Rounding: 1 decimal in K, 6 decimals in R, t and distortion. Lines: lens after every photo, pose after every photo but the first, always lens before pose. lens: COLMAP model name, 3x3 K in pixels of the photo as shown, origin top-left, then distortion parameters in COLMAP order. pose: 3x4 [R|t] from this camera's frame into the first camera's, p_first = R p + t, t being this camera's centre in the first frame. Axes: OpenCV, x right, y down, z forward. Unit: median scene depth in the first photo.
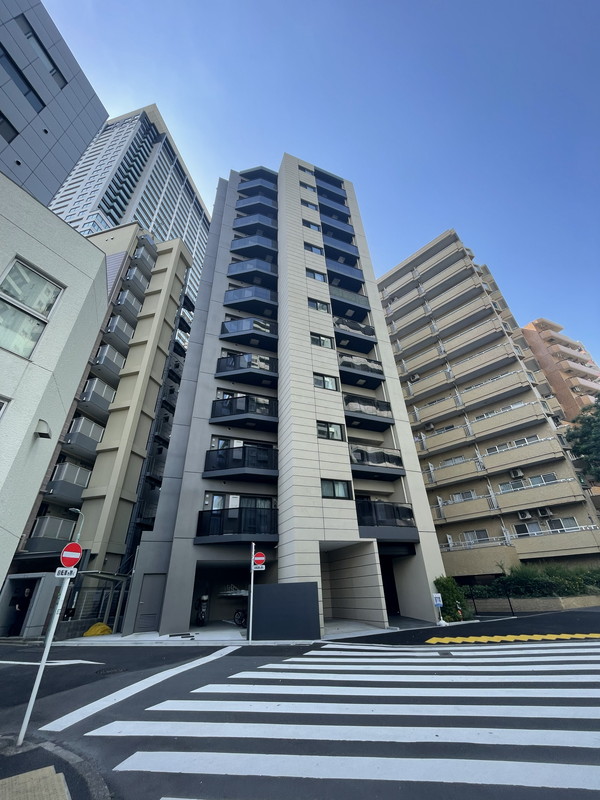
lens RADIAL K [[319.5, 0, 299.6], [0, 319.5, 400.1], [0, 0, 1]] dist [-0.000176, -0.000140]
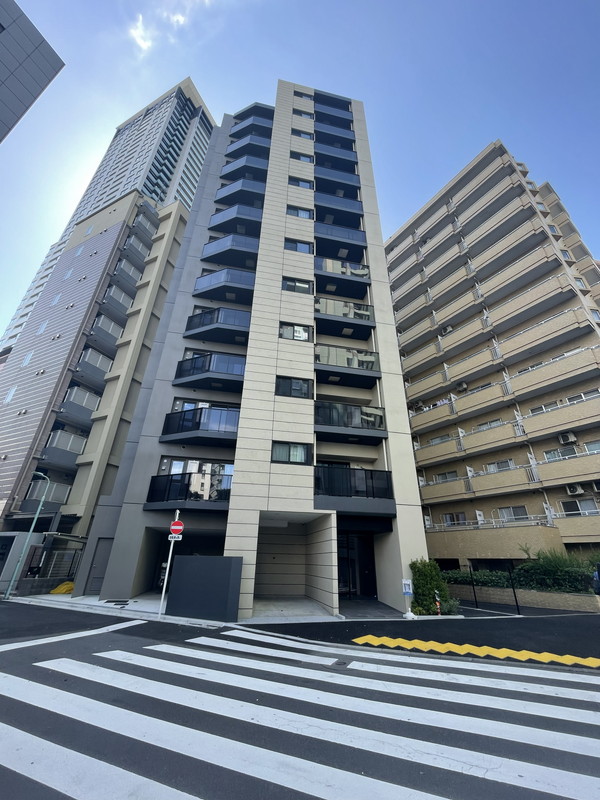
lens RADIAL K [[319.5, 0, 300.9], [0, 319.5, 399.3], [0, 0, 1]] dist [-0.000176, -0.000140]
pose [[0.981098, -0.033102, -0.190660, 0.228320], [0.047309, 0.996392, 0.070454, 0.057327], [0.187640, -0.078143, 0.979125, 0.134296]]
